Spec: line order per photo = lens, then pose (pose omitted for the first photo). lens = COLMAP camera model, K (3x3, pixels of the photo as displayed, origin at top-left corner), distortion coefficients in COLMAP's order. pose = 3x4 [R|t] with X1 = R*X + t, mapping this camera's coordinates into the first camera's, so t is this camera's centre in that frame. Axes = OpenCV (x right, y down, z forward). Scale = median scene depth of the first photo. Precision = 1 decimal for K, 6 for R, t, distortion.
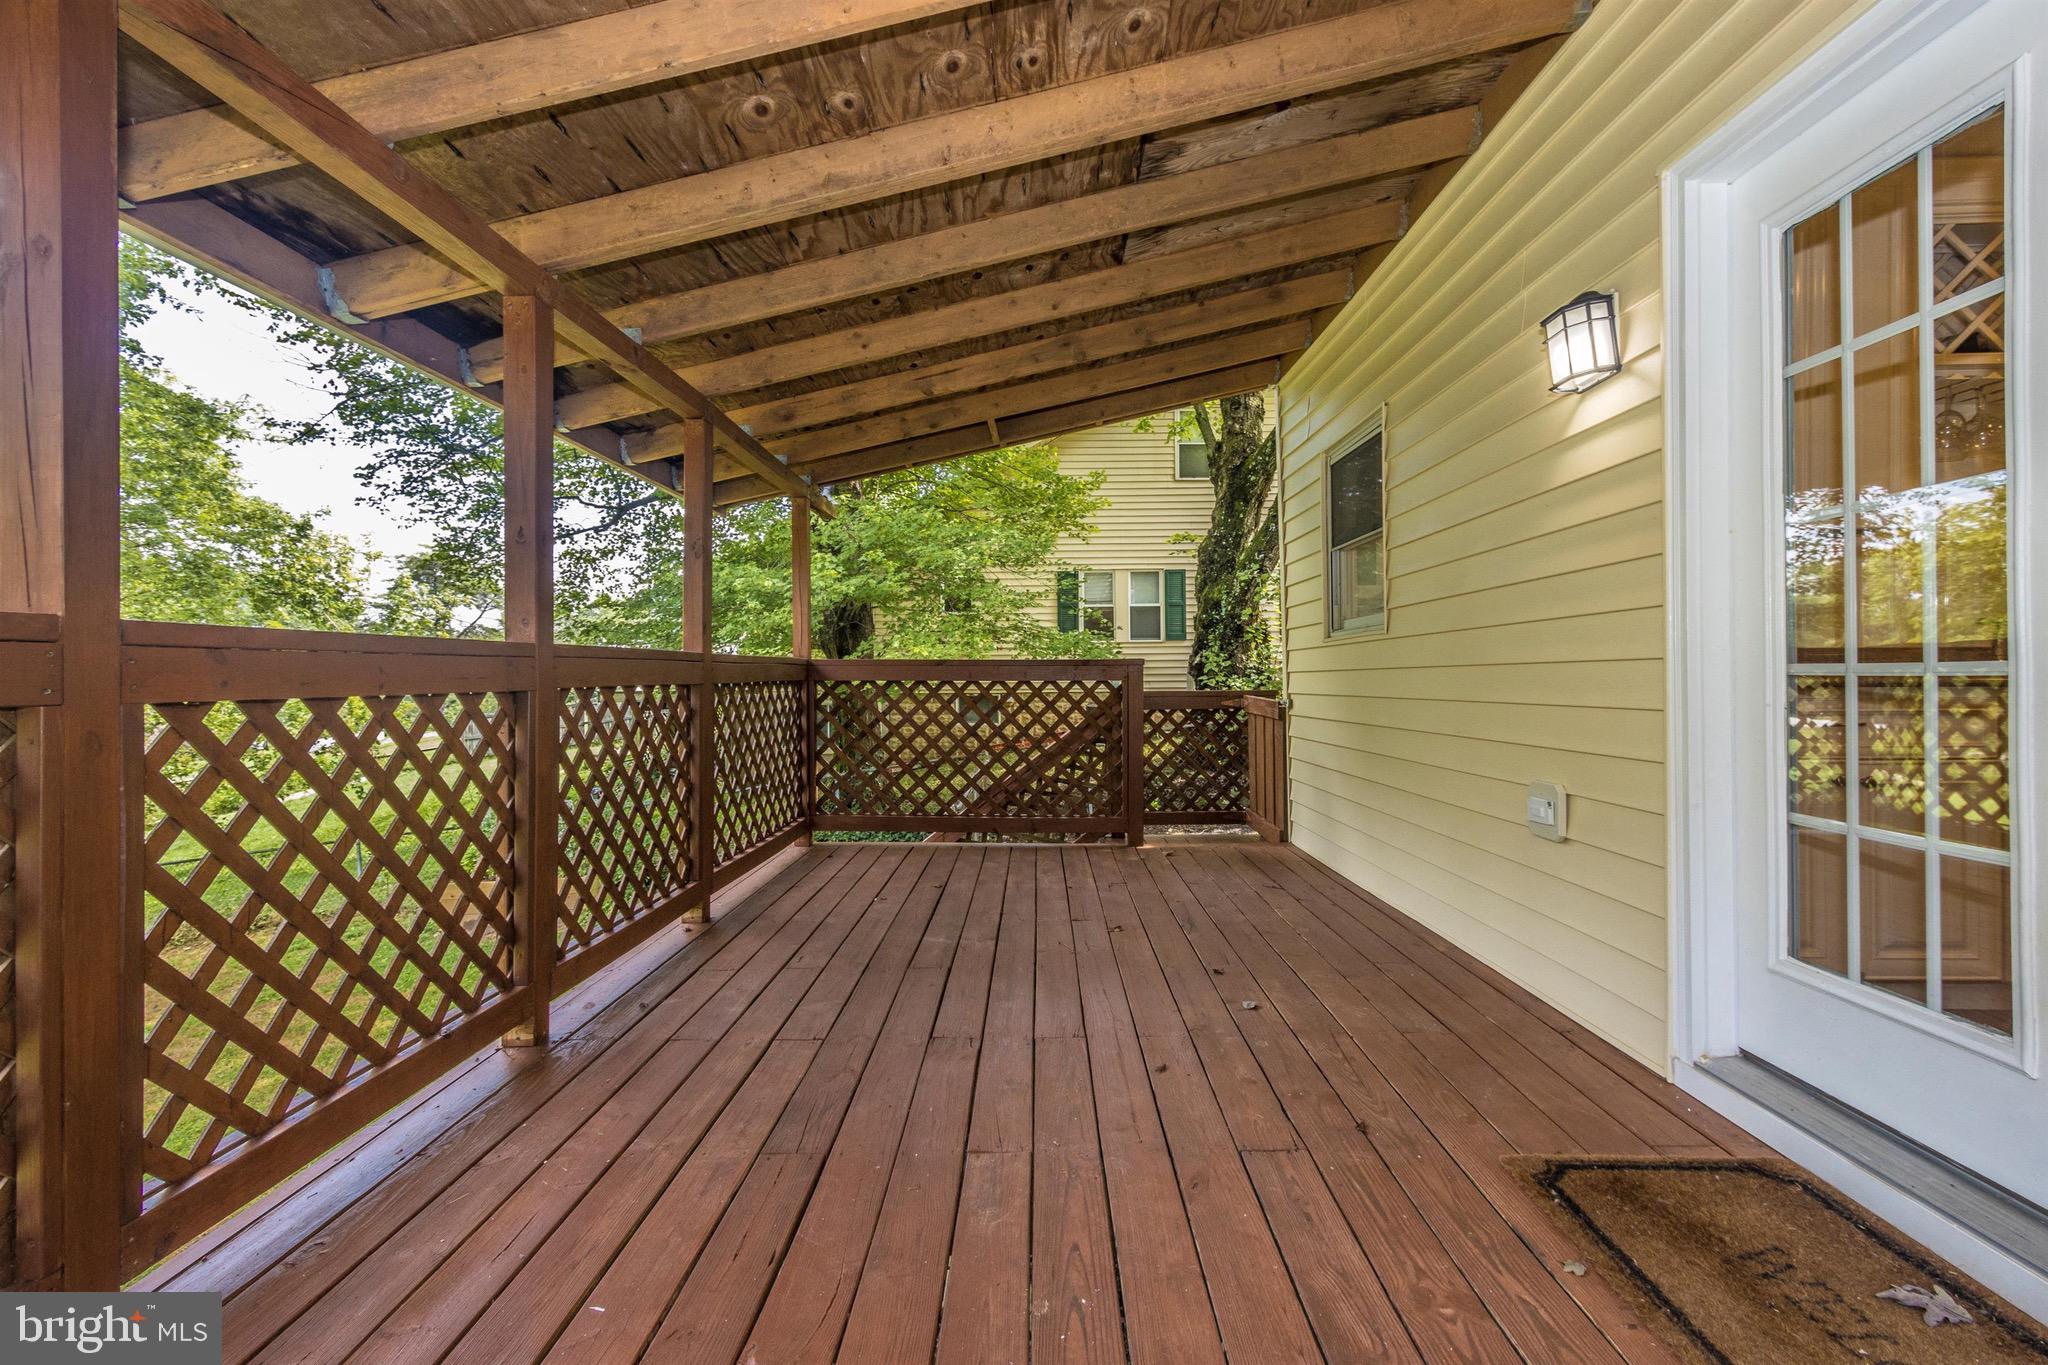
lens RADIAL K [[963.0, 0, 1024.7], [0, 963.0, 663.0], [0, 0, 1]] dist [-0.000542, -0.000235]
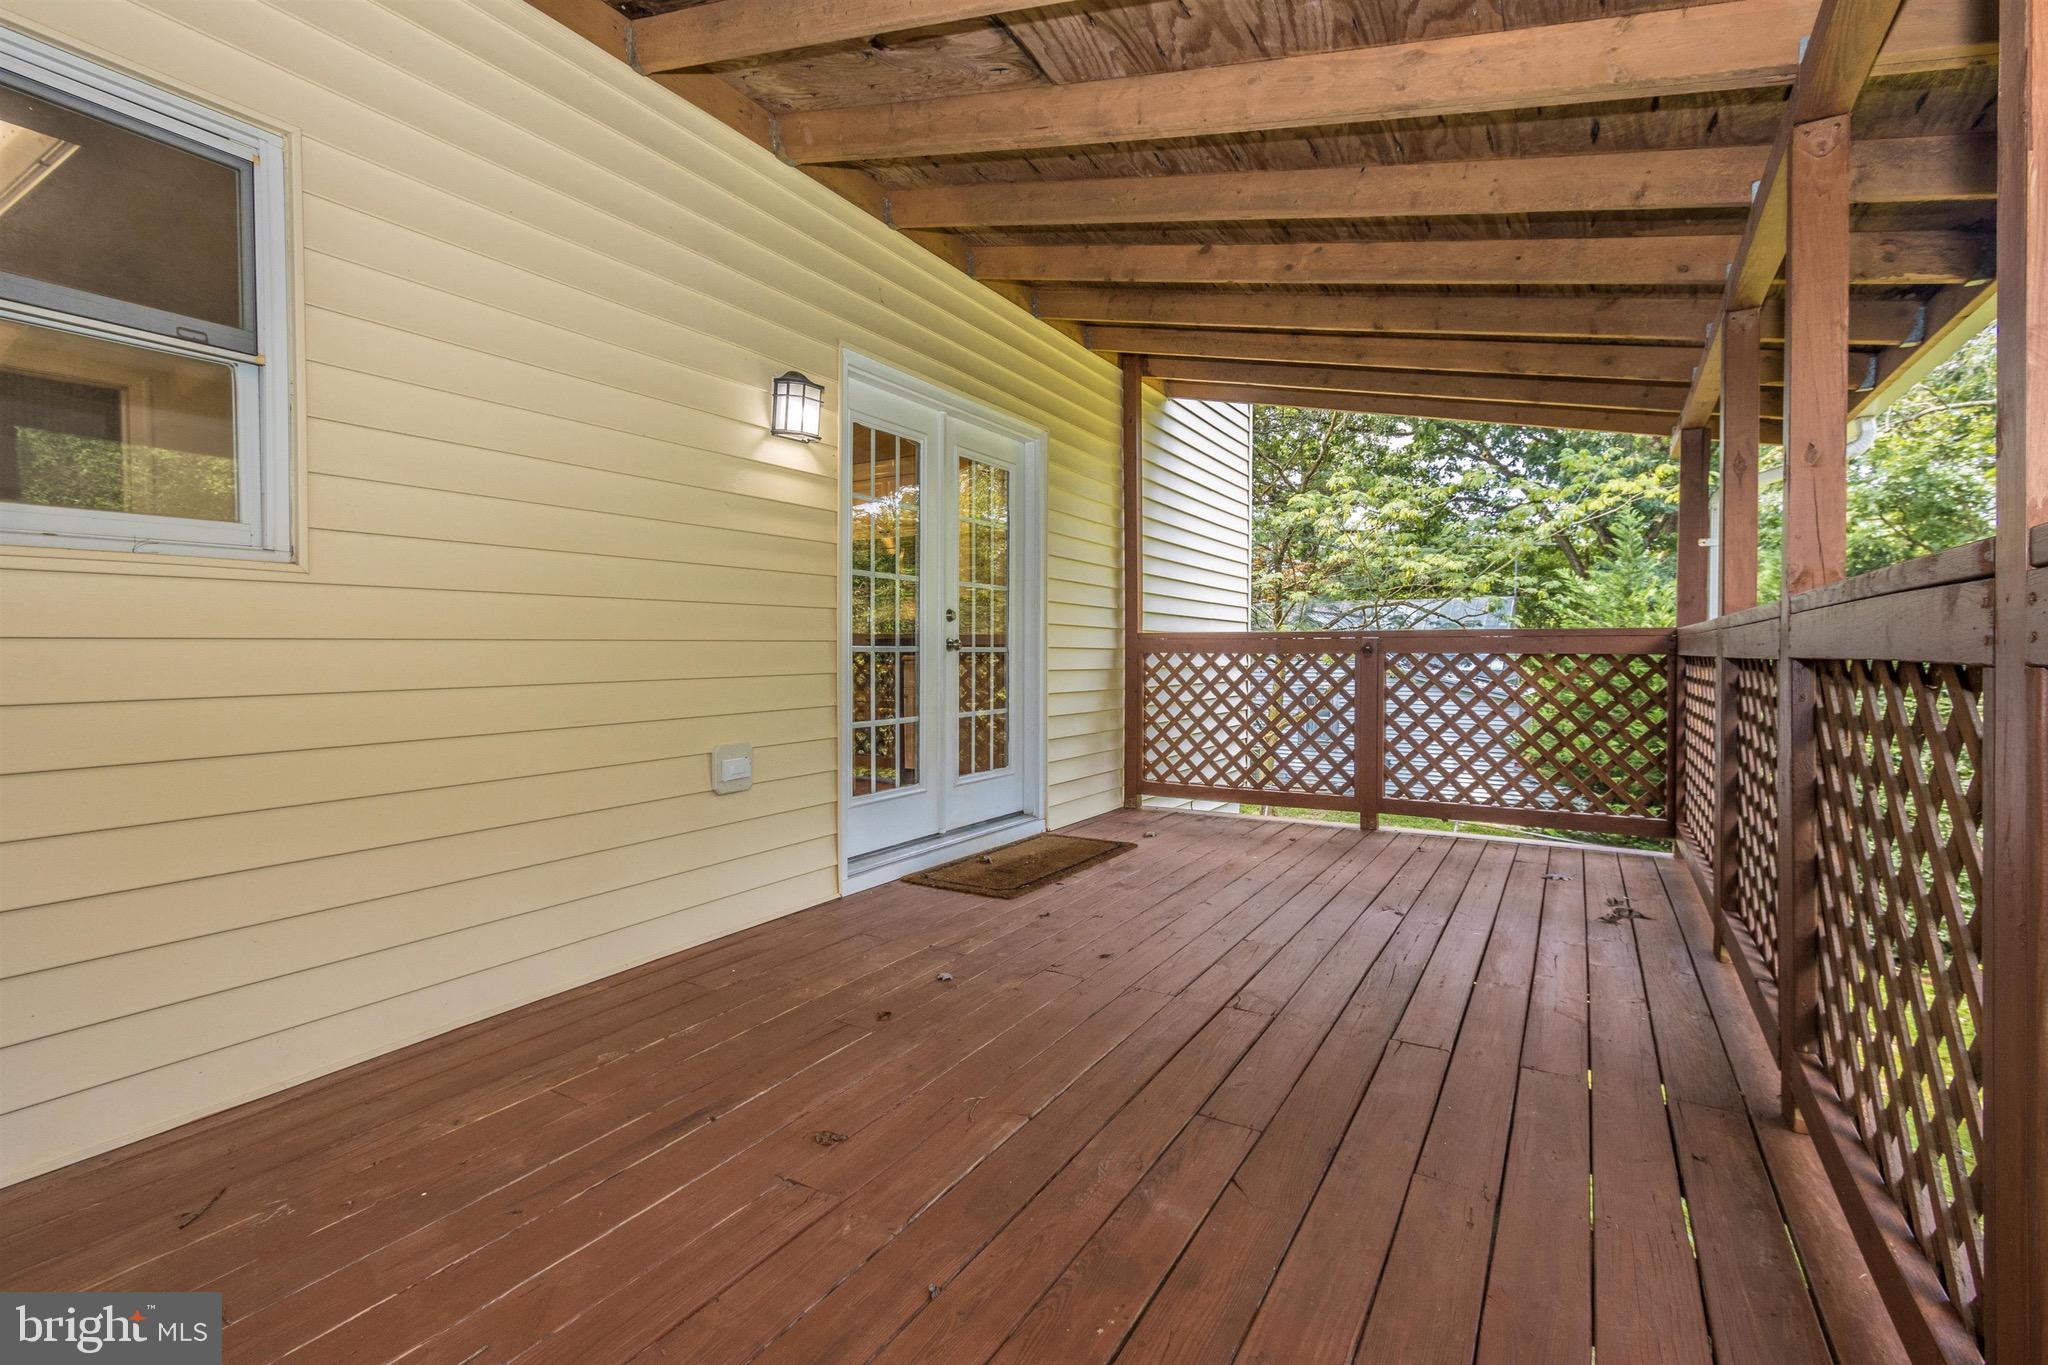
lens RADIAL K [[963.0, 0, 1024.7], [0, 963.0, 663.0], [0, 0, 1]] dist [-0.000542, -0.000235]
pose [[-0.880447, -0.001635, 0.474141, -0.340595], [0.001018, 0.999985, 0.005337, 0.021091], [-0.474143, 0.005182, -0.880433, 1.985181]]
